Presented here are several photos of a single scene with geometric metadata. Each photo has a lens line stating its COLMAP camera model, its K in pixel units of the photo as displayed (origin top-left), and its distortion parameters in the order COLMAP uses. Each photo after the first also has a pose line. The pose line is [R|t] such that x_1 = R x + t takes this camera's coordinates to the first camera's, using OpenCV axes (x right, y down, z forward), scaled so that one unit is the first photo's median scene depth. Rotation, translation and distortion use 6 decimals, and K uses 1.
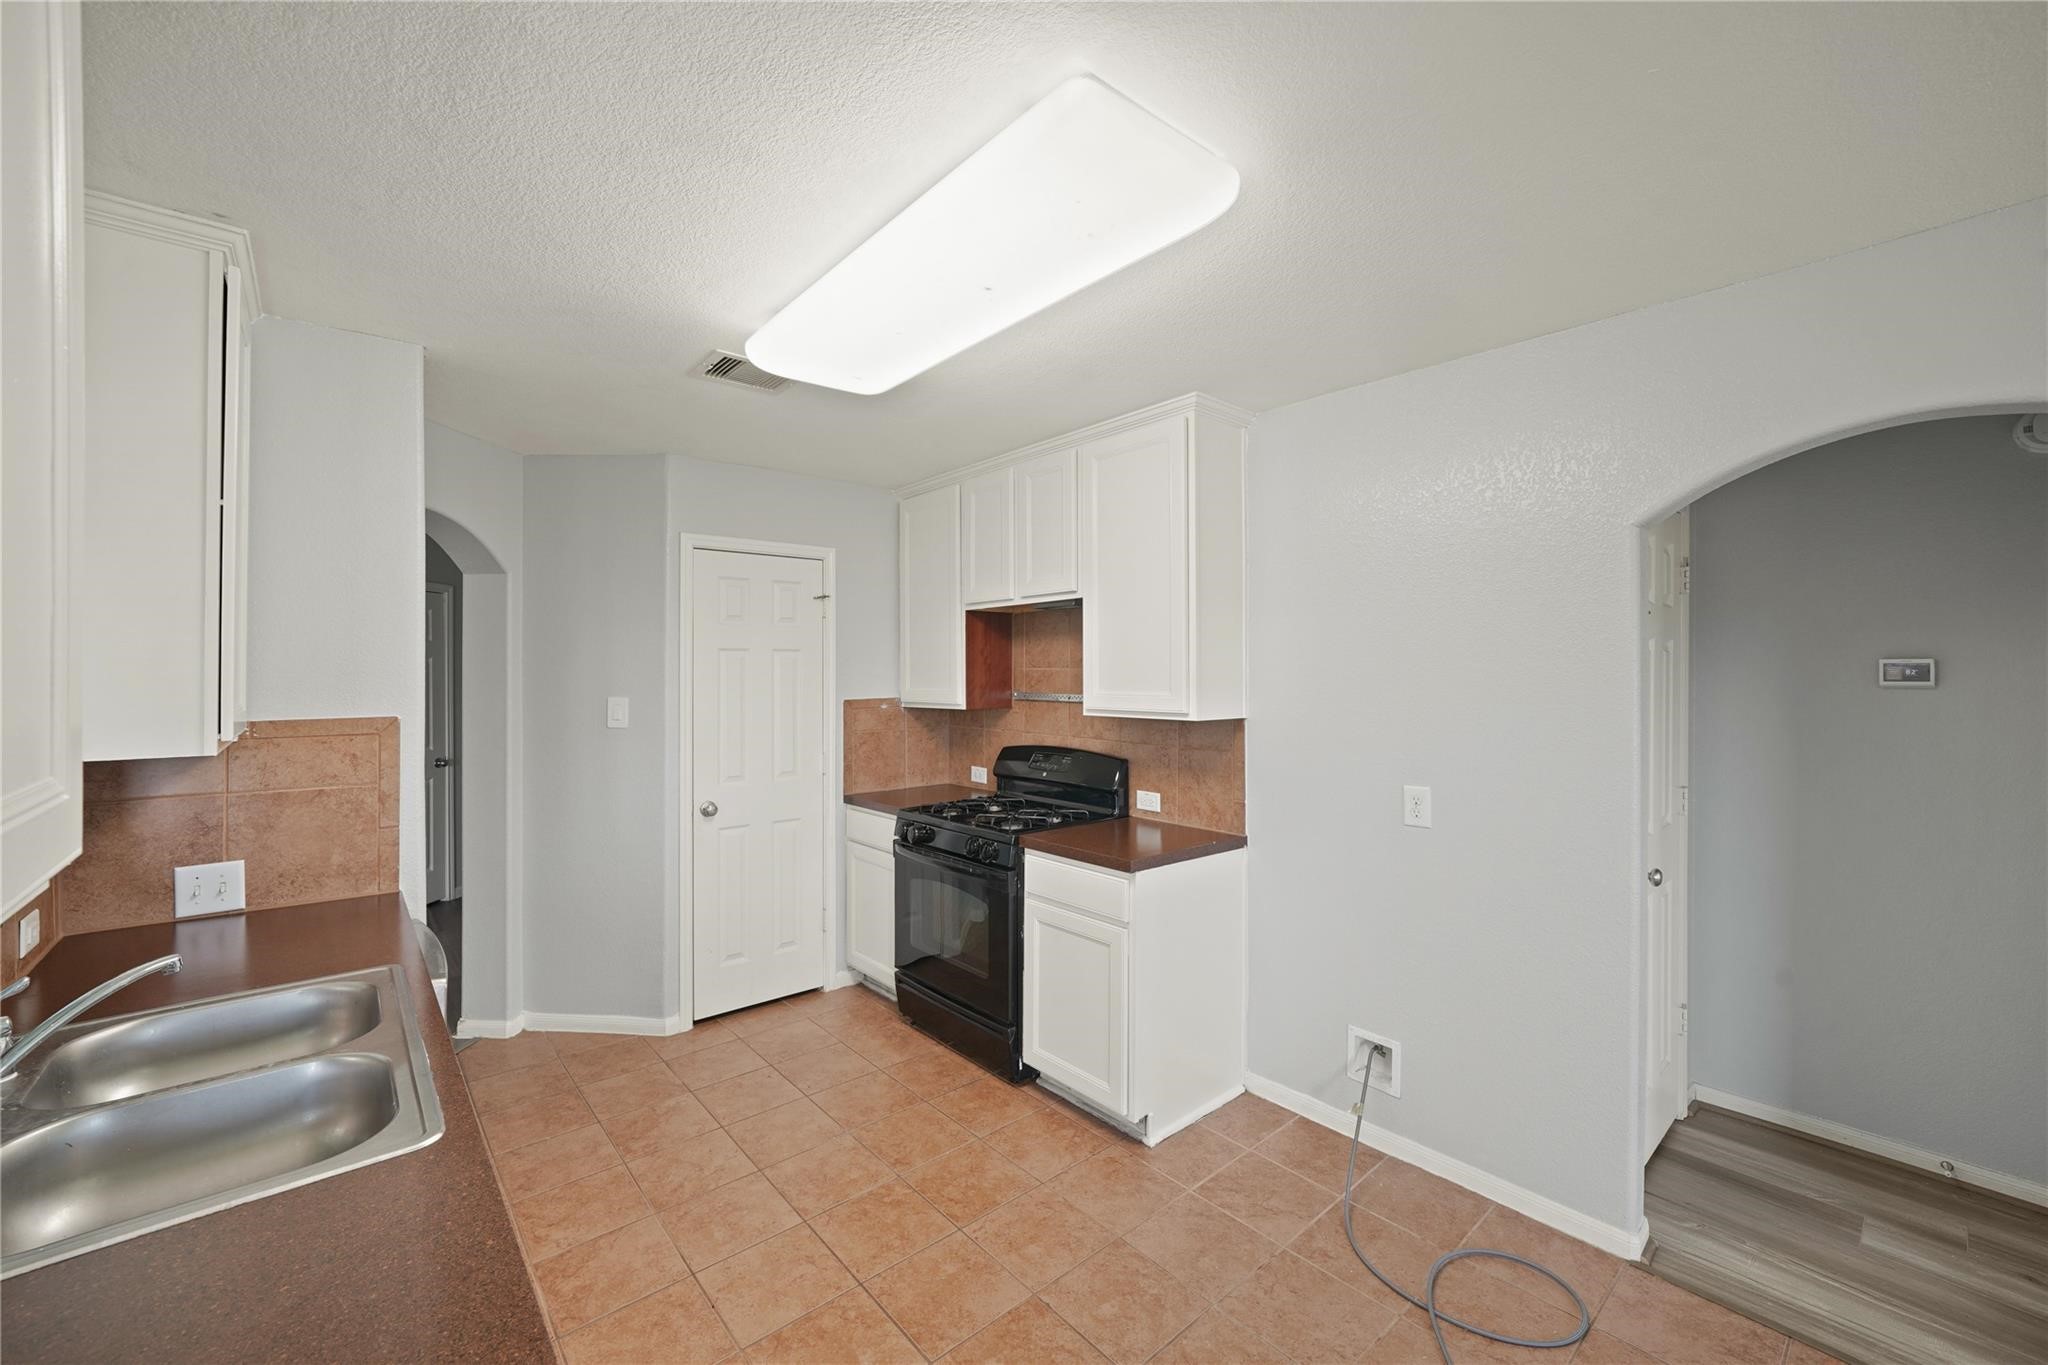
lens RADIAL K [[818.6, 0, 1015.6], [0, 818.6, 677.5], [0, 0, 1]] dist [-0.000128, 0.000234]
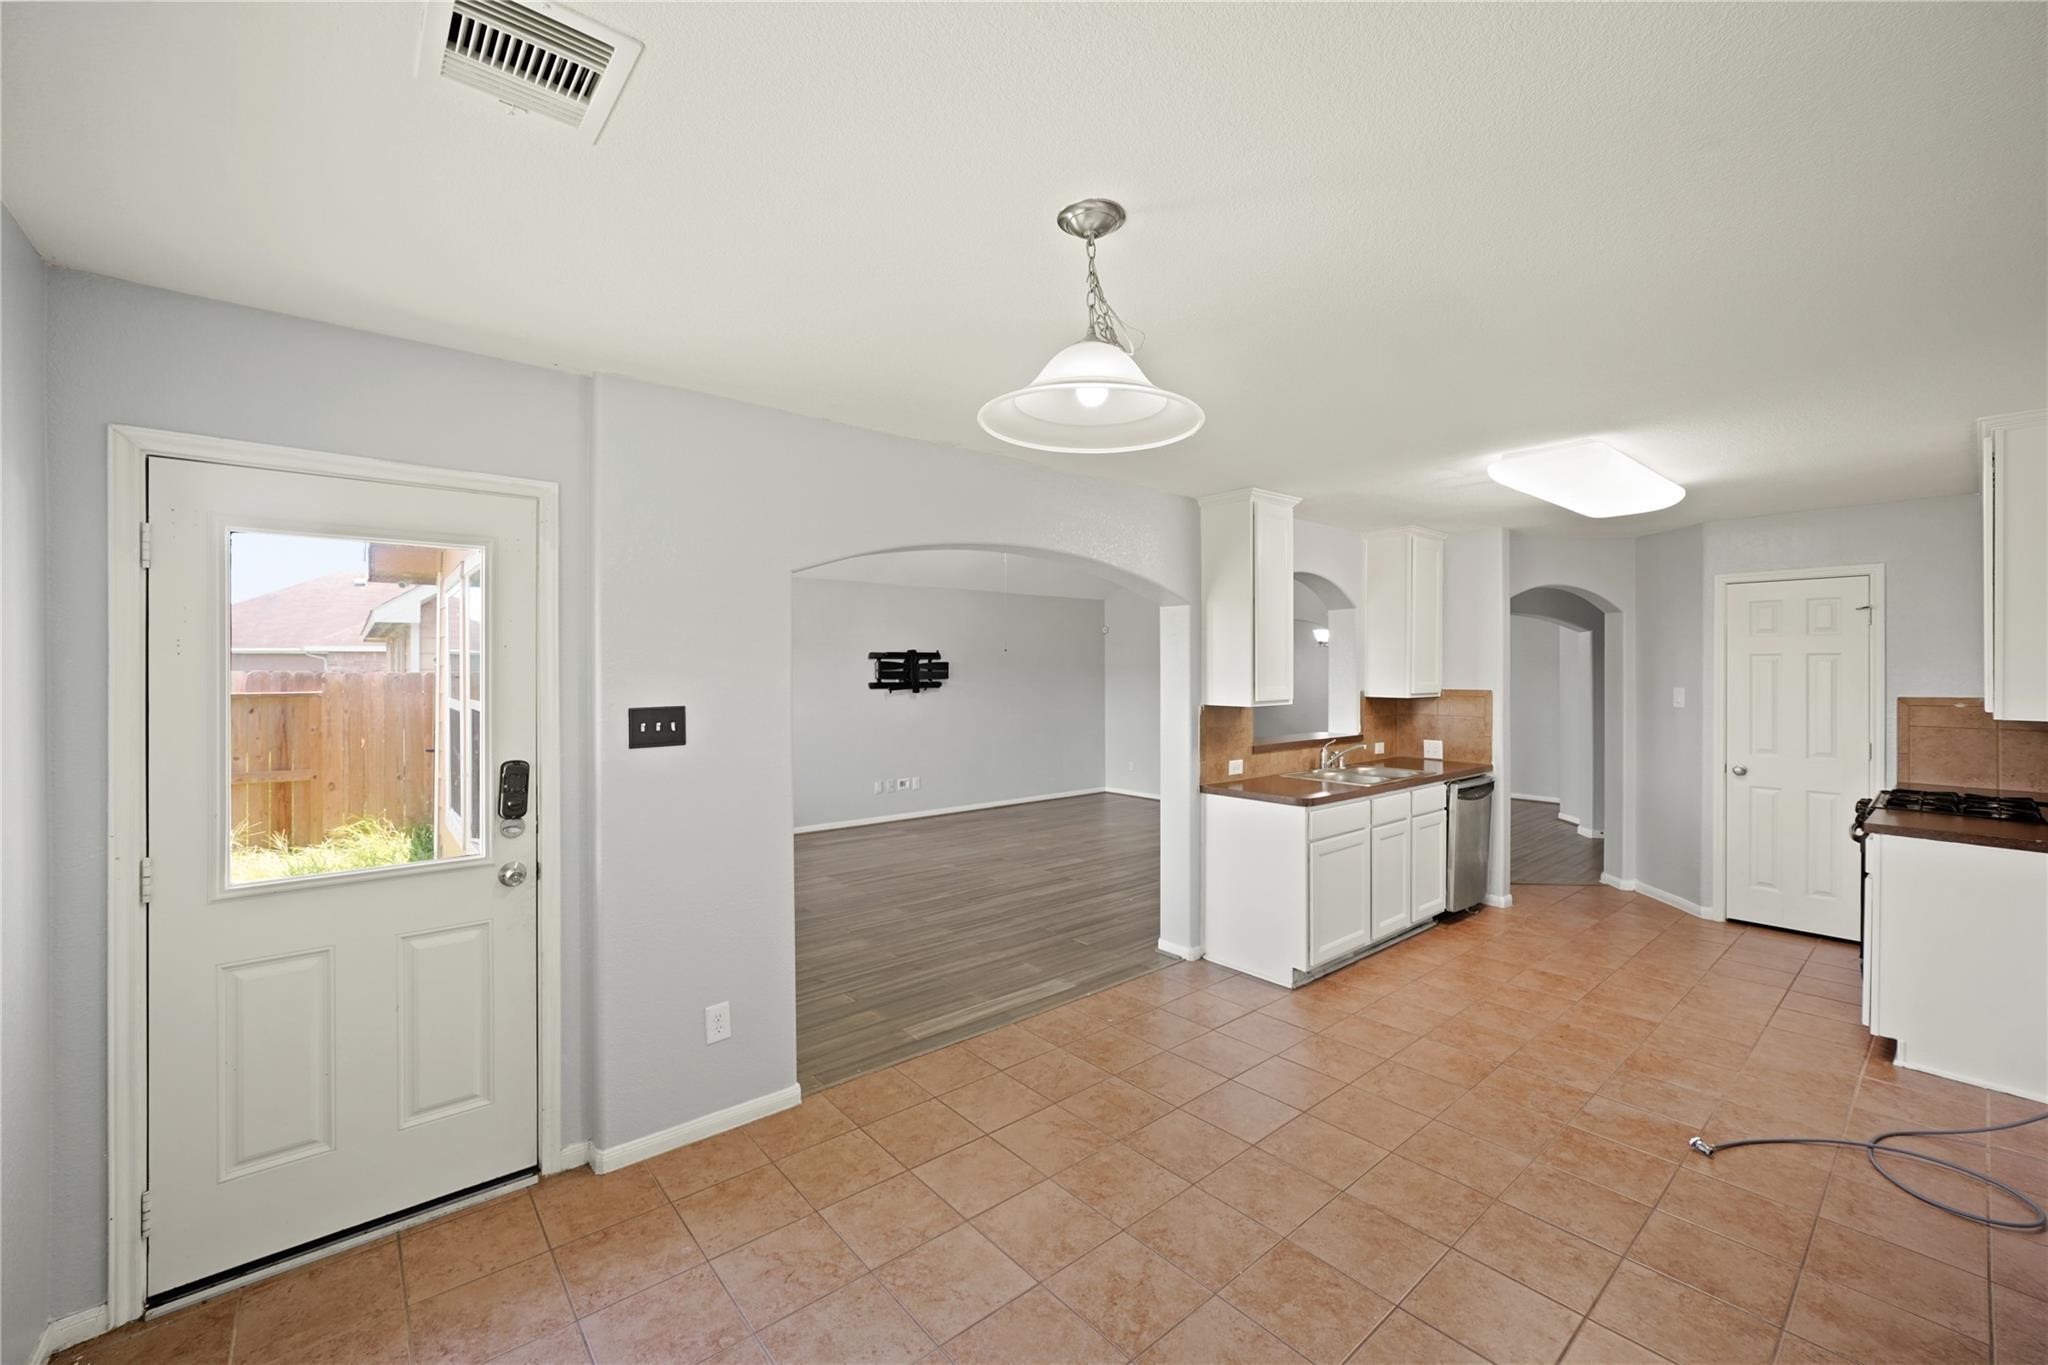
lens RADIAL K [[818.6, 0, 1015.6], [0, 818.6, 677.5], [0, 0, 1]] dist [-0.000128, 0.000234]
pose [[-0.006706, 0.013439, -0.999887, 1.200439], [-0.009146, 0.999867, 0.013500, -0.005511], [0.999936, 0.009235, -0.006582, -0.264428]]
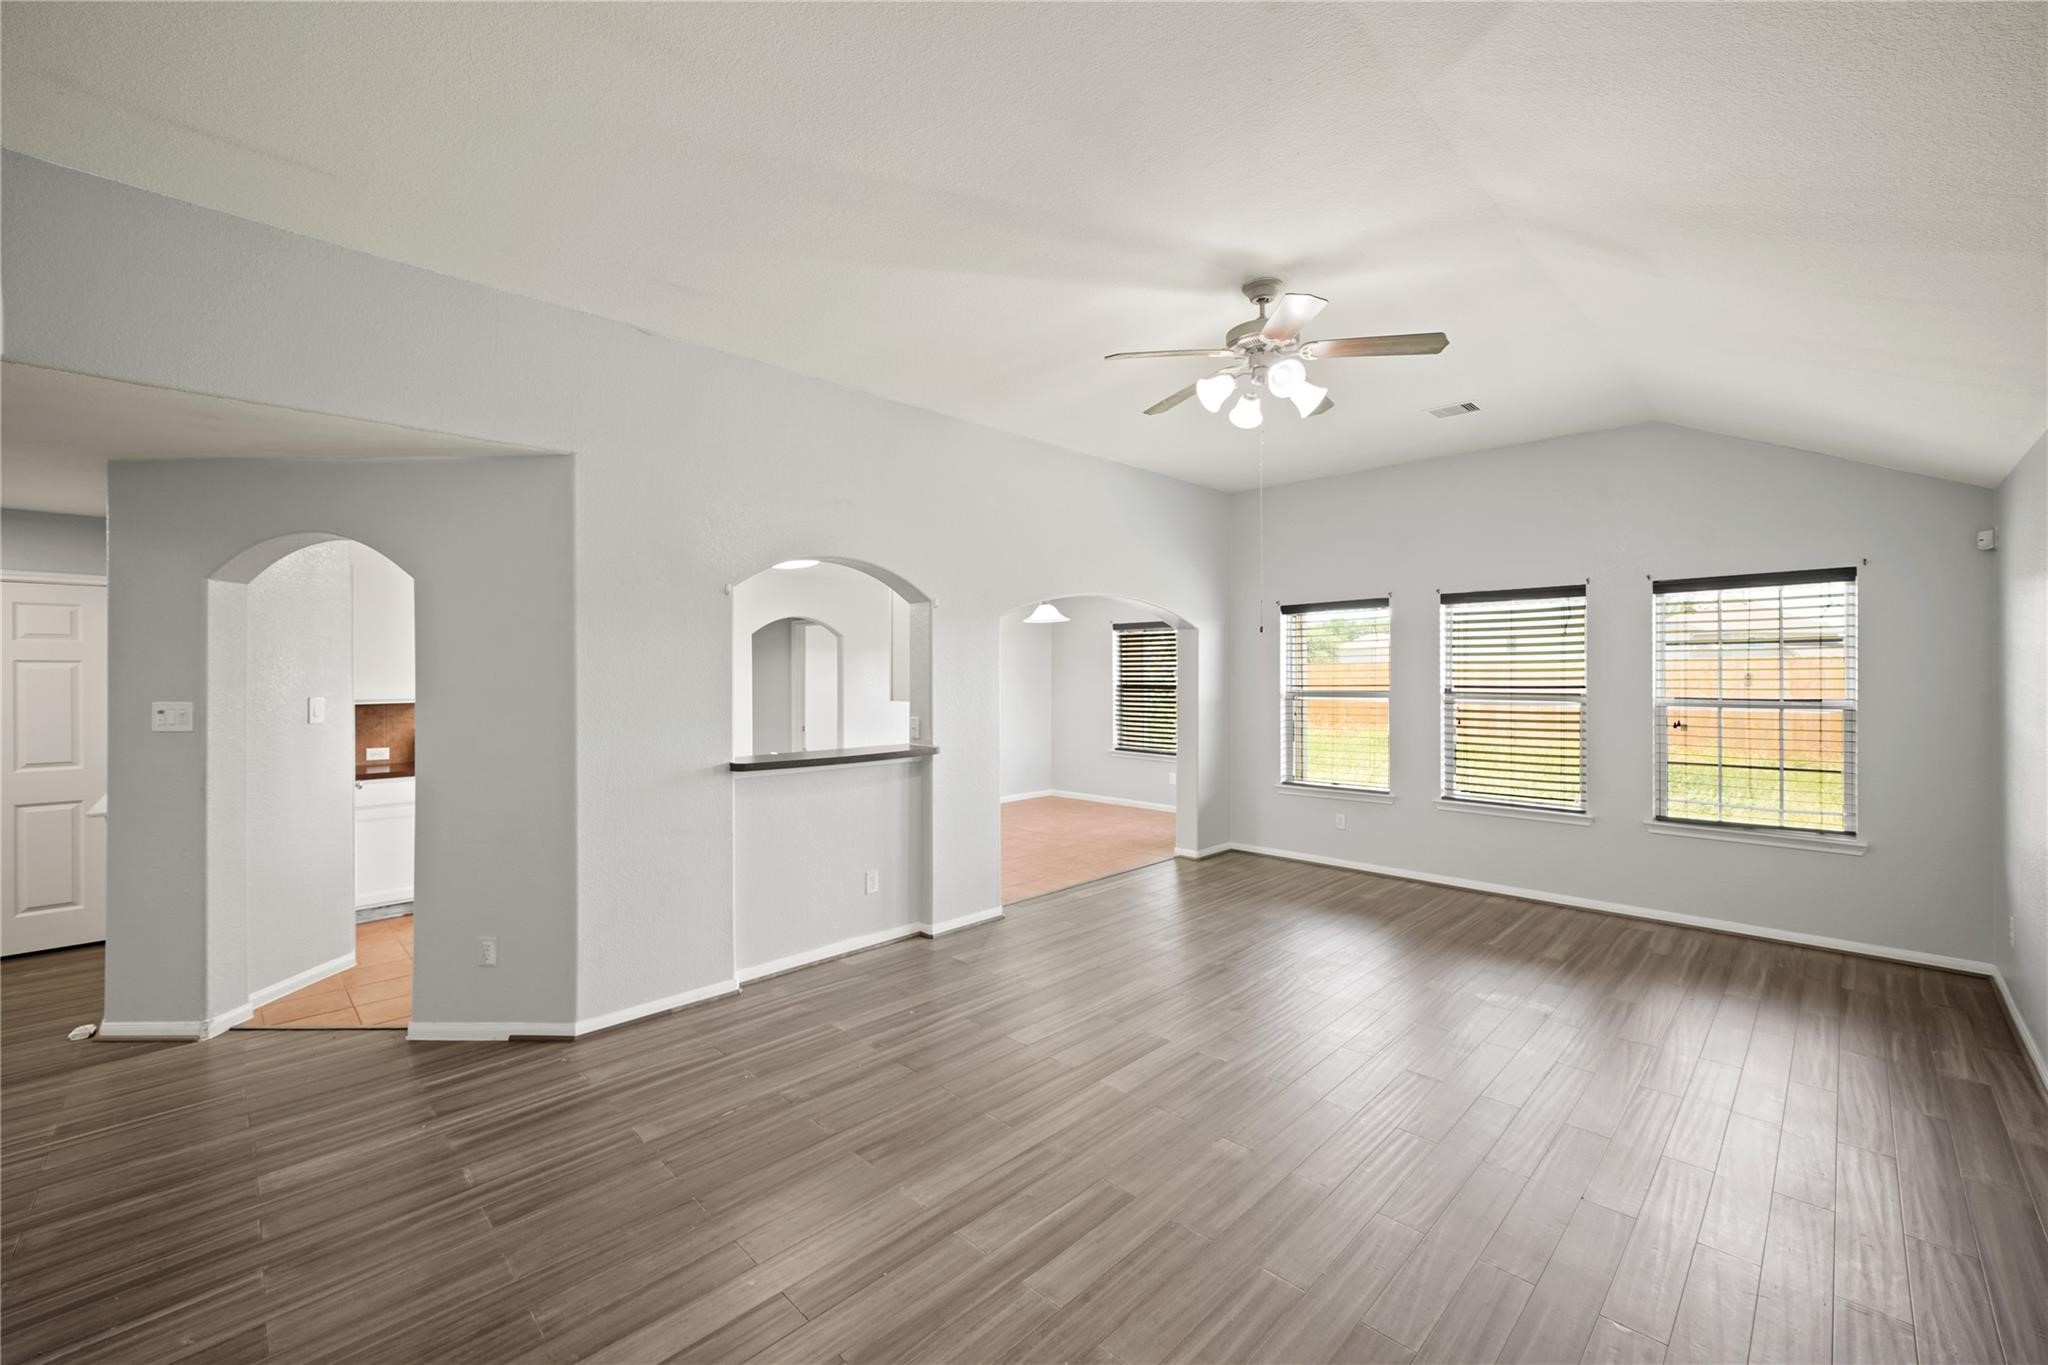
lens RADIAL K [[826.2, 0, 1015.3], [0, 826.2, 669.4], [0, 0, 1]] dist [-0.000318, 0.000169]
pose [[-0.075968, 0.007213, 0.997084, -2.021392], [0.012218, 0.999905, -0.006303, 0.007327], [-0.997035, 0.011703, -0.076049, 0.091102]]
